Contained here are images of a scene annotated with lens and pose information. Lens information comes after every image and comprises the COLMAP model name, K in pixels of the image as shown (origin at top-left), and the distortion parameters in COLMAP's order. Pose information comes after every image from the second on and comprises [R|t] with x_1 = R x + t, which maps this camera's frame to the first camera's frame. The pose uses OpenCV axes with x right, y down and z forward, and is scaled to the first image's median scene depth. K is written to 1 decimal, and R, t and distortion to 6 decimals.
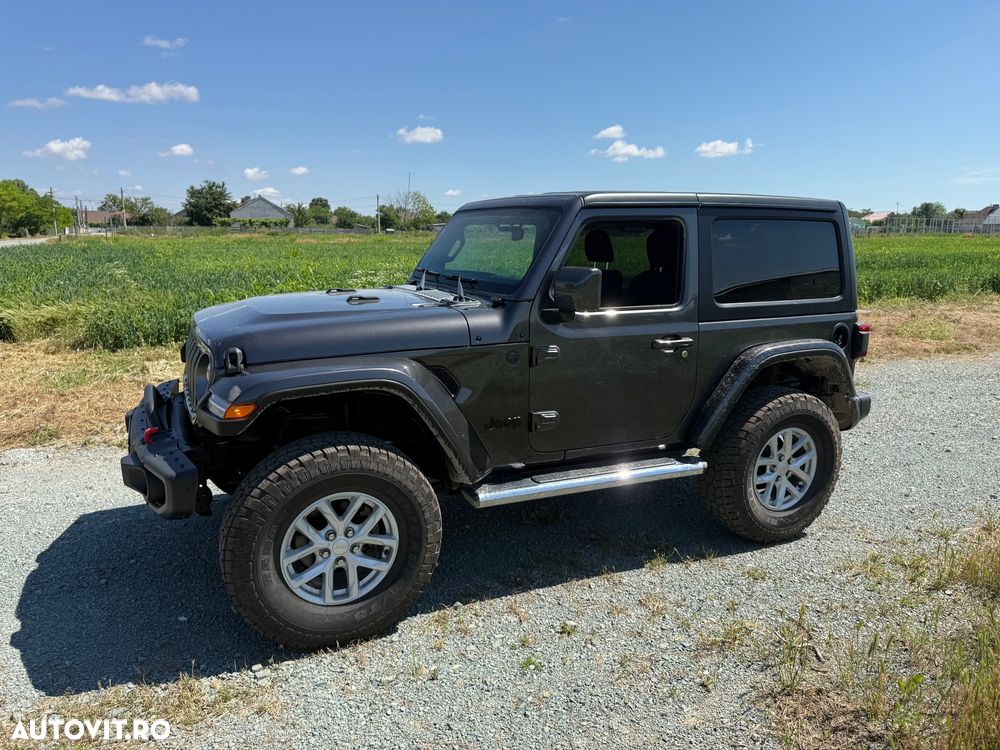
lens RADIAL K [[720.9, 0, 507.4], [0, 720.9, 372.1], [0, 0, 1]] dist [0.050360, -0.075300]
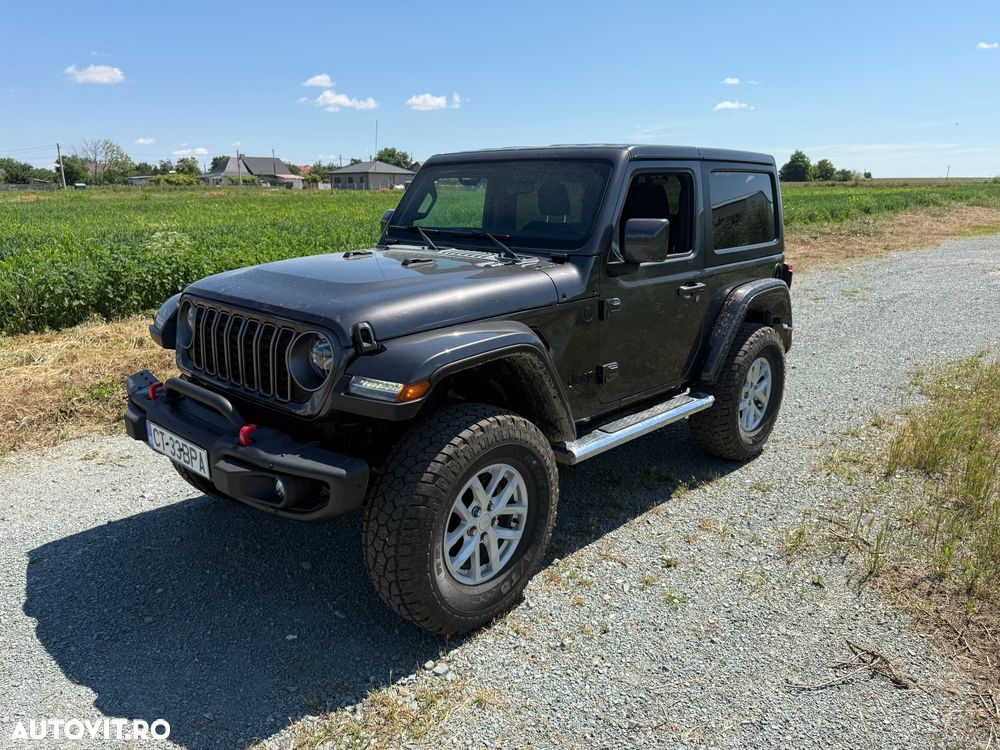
lens RADIAL K [[708.6, 0, 496.4], [0, 708.6, 374.9], [0, 0, 1]] dist [0.082950, -0.112446]
pose [[0.933907, -0.101165, 0.342903, -0.413359], [0.077621, 0.993626, 0.081741, -0.021879], [-0.348987, -0.049722, 0.935808, 0.099981]]
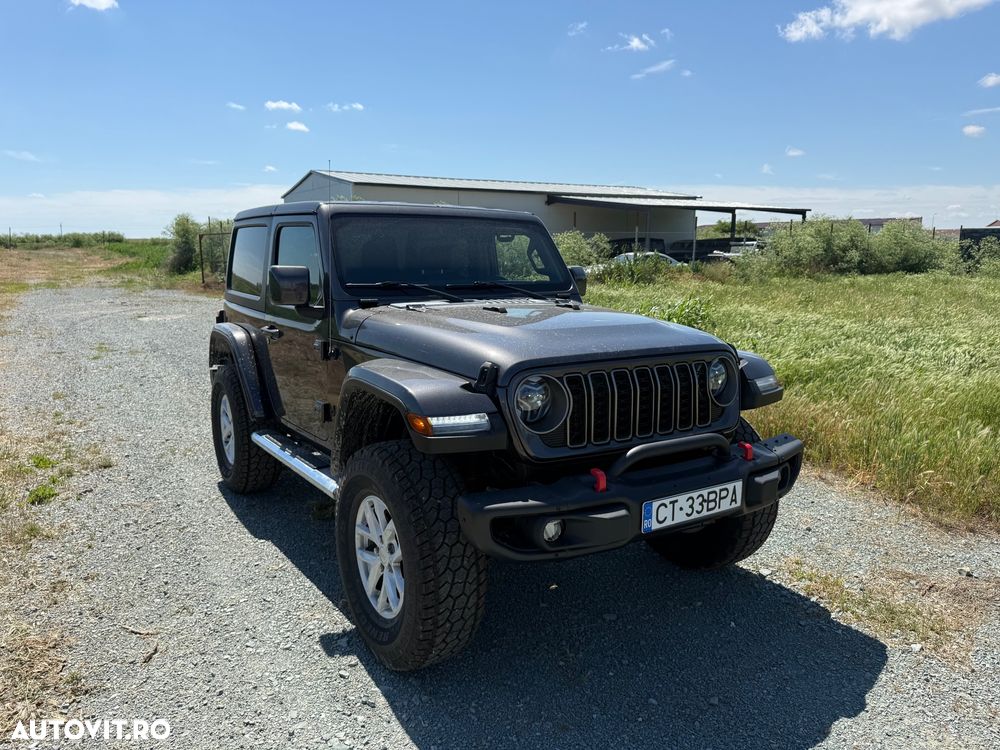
lens RADIAL K [[722.8, 0, 500.0], [0, 722.8, 375.0], [0, 0, 1]] dist [0.067184, -0.088756]
pose [[-0.108691, -0.181943, 0.977284, -1.153550], [0.183091, 0.962625, 0.199577, -0.220322], [-0.977069, 0.200624, -0.071316, 1.140782]]
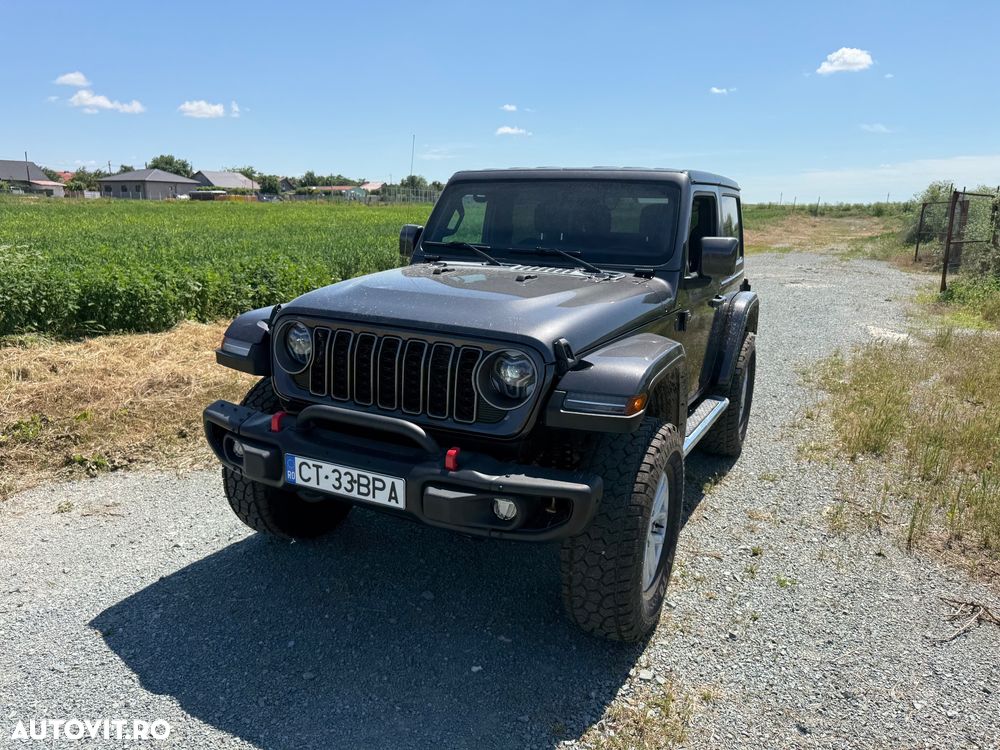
lens RADIAL K [[706.4, 0, 493.6], [0, 706.4, 372.5], [0, 0, 1]] dist [0.085626, -0.108587]
pose [[0.797470, -0.129858, 0.589218, -0.755142], [0.100699, 0.991513, 0.082230, -0.056536], [-0.594896, -0.006243, 0.803778, 0.277730]]
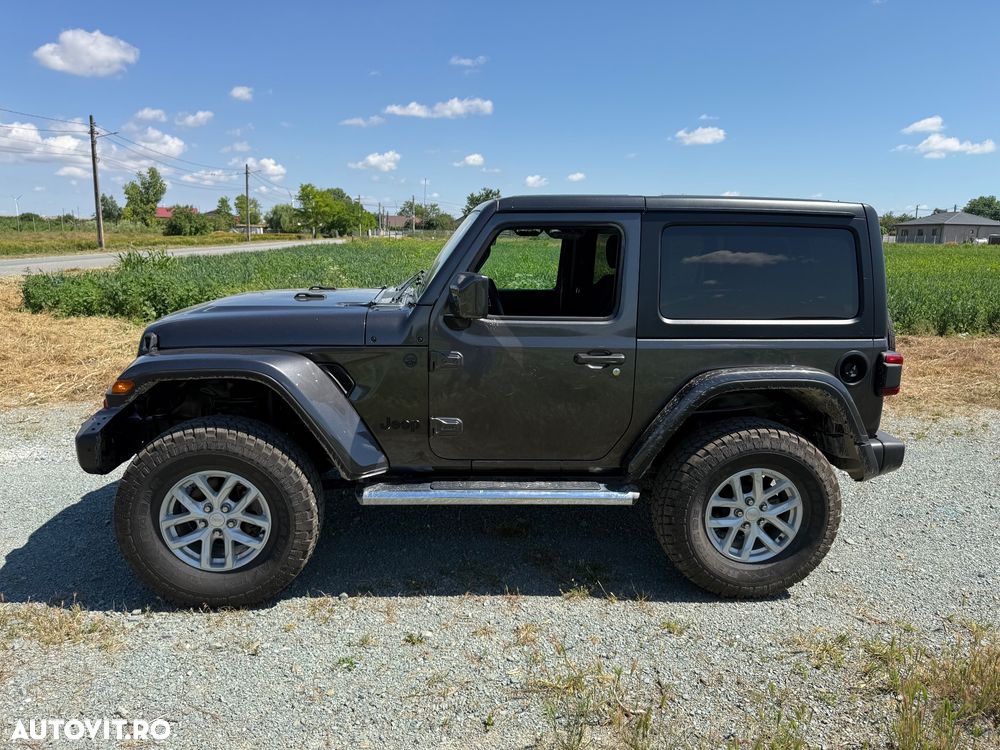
lens RADIAL K [[724.5, 0, 500.0], [0, 724.5, 375.0], [0, 0, 1]] dist [0.059619, -0.085710]
pose [[0.930605, 0.079177, -0.357358, 0.436461], [-0.080260, 0.996704, 0.011826, -0.019819], [0.357117, 0.017677, 0.933893, 0.091458]]
